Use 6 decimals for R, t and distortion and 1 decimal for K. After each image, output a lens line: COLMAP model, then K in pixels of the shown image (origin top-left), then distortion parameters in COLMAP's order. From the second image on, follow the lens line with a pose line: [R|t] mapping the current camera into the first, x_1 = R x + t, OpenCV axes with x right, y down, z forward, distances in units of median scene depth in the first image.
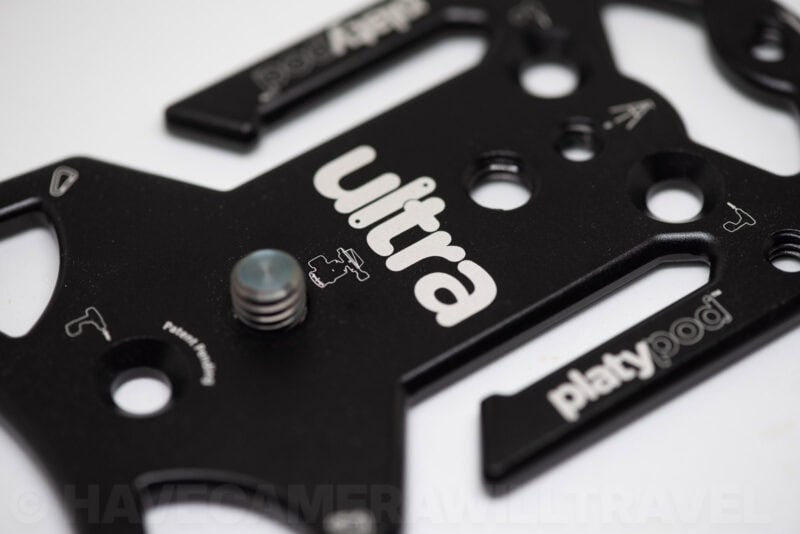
lens RADIAL K [[3585.7, 0, 393.2], [0, 3585.7, 268.3], [0, 0, 1]] dist [0.185710, 0.000000]
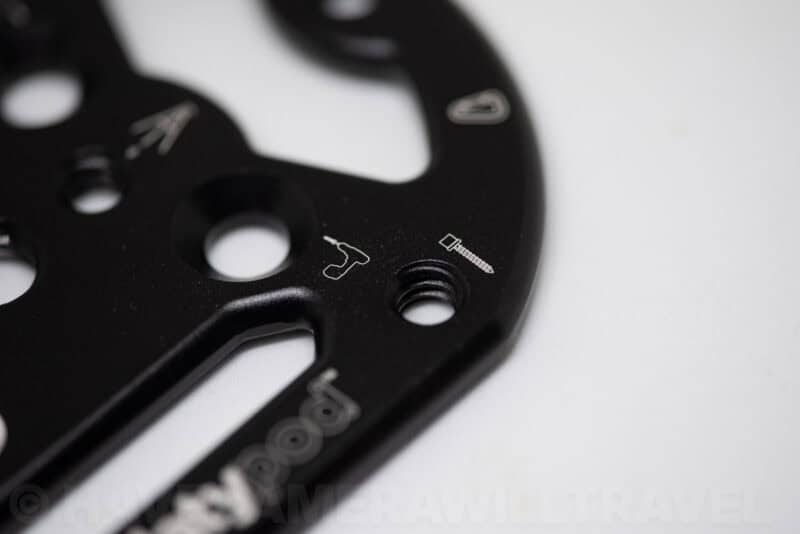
lens RADIAL K [[3585.7, 0, 401.4], [0, 3585.7, 268.6], [0, 0, 1]] dist [0.185710, 0.000000]
pose [[0.980886, -0.175234, 0.084590, 0.049796], [0.175201, 0.984501, 0.007873, -0.015156], [-0.084659, 0.007098, 0.996385, 0.333409]]
